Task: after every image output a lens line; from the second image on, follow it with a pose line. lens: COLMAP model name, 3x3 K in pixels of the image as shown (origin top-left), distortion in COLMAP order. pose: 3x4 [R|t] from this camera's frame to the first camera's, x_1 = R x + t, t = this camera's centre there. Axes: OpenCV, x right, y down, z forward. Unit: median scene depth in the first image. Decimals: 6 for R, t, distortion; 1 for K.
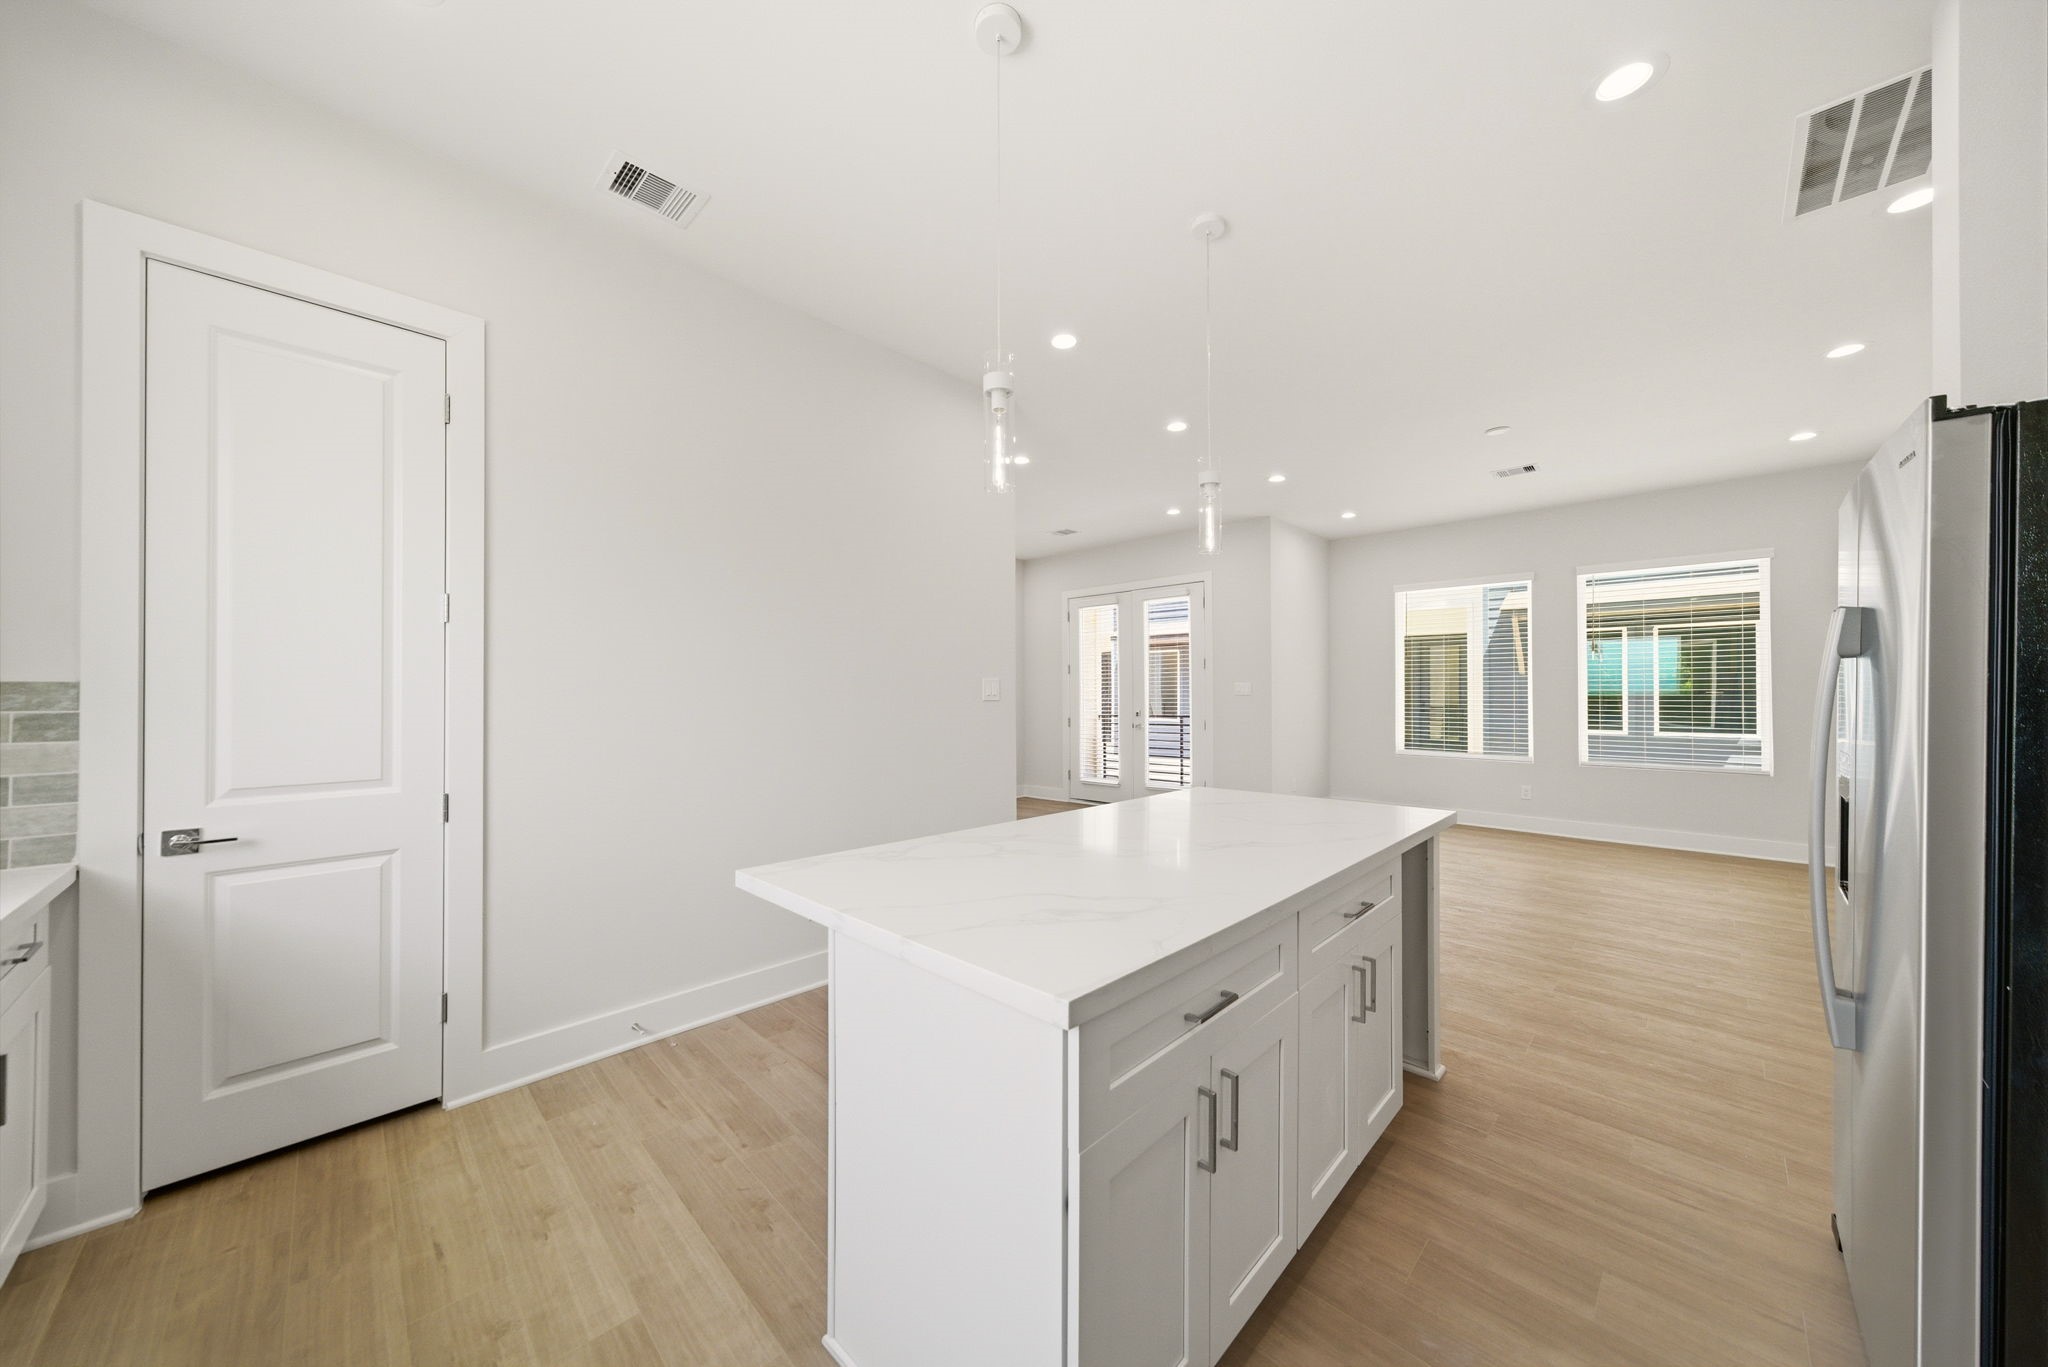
lens RADIAL K [[704.0, 0, 1009.8], [0, 704.0, 687.5], [0, 0, 1]] dist [0.000122, 0.000219]
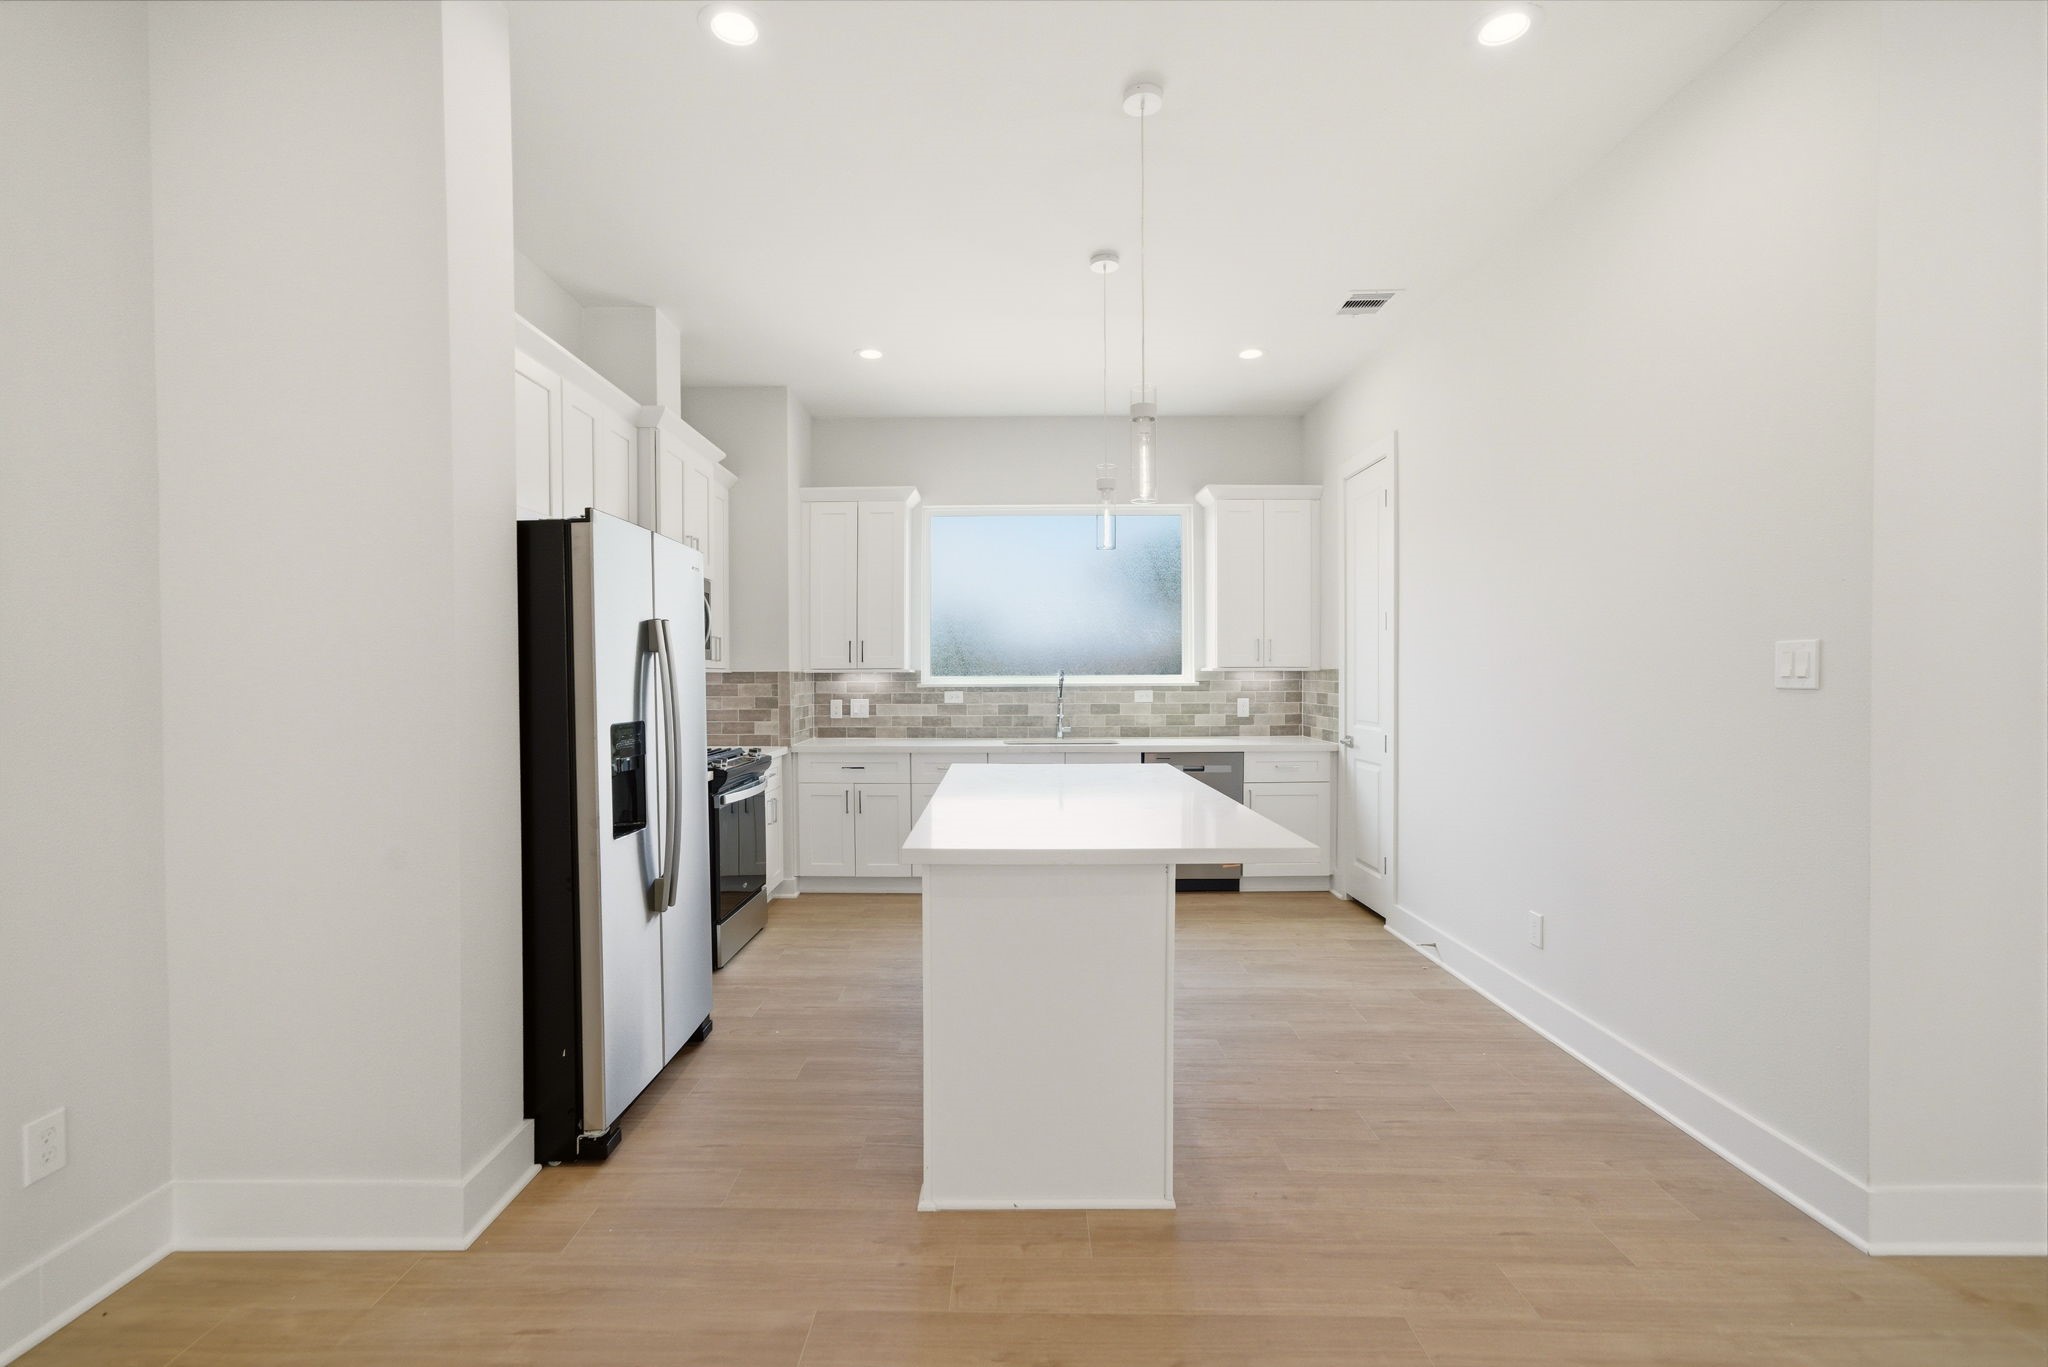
lens RADIAL K [[923.7, 0, 1007.0], [0, 923.7, 684.6], [0, 0, 1]] dist [-0.000860, 0.000804]
pose [[-0.711703, 0.008954, -0.702424, 0.430291], [0.007028, 0.999959, 0.005626, 0.005322], [0.702446, -0.000933, -0.711737, 0.618600]]
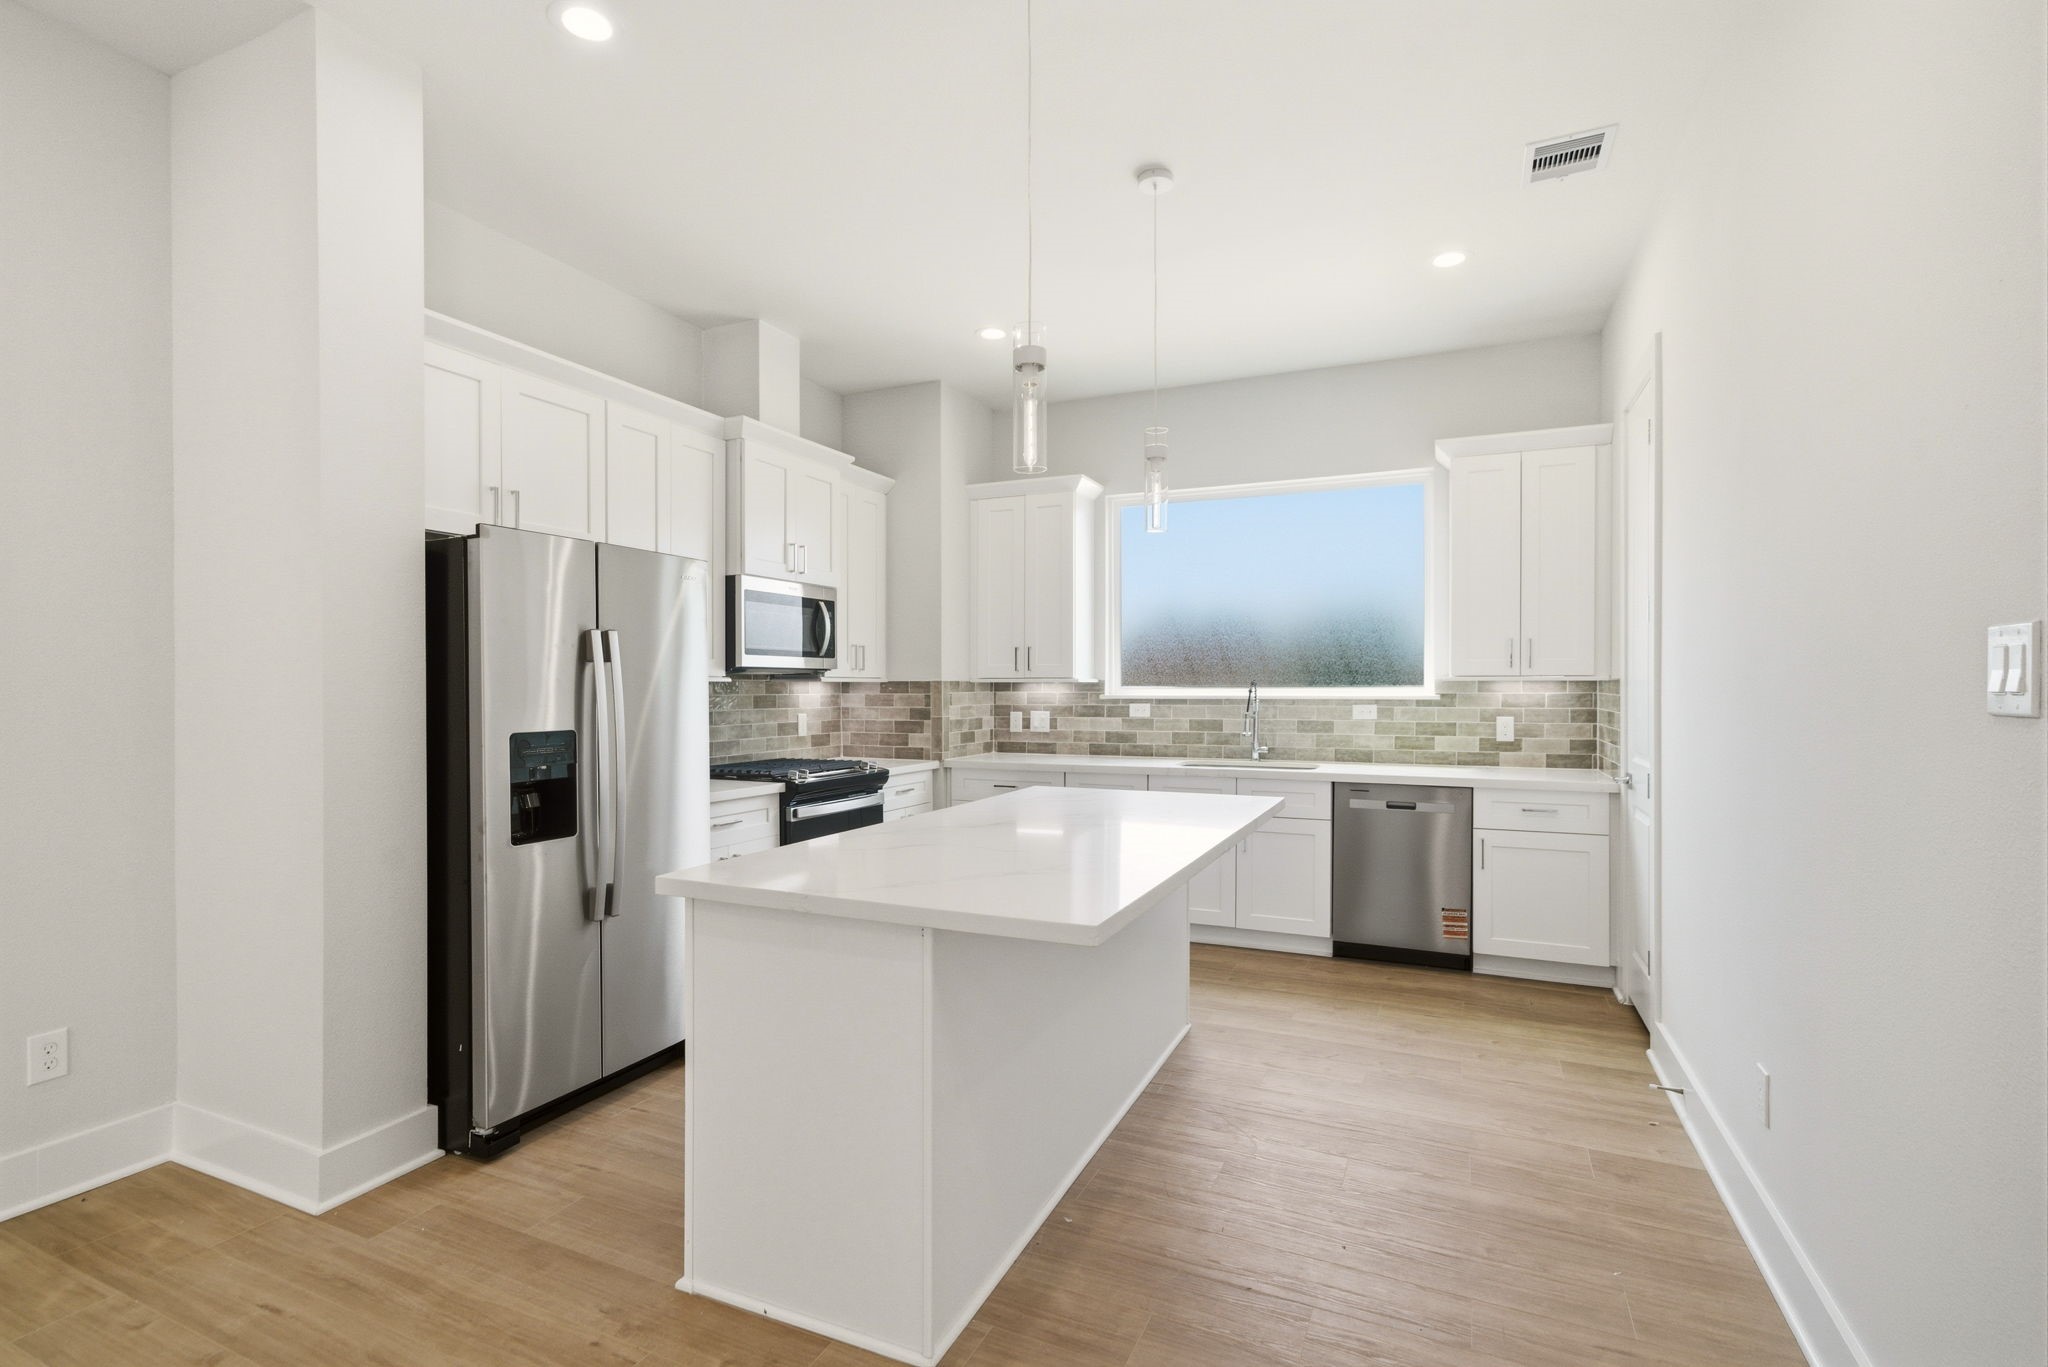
lens RADIAL K [[983.5, 0, 999.0], [0, 983.5, 684.8], [0, 0, 1]] dist [-0.000617, -0.000306]
pose [[-0.941439, 0.000722, -0.337182, 0.229868], [0.003189, 0.999972, -0.006764, 0.005704], [0.337168, -0.007443, -0.941415, 0.692004]]
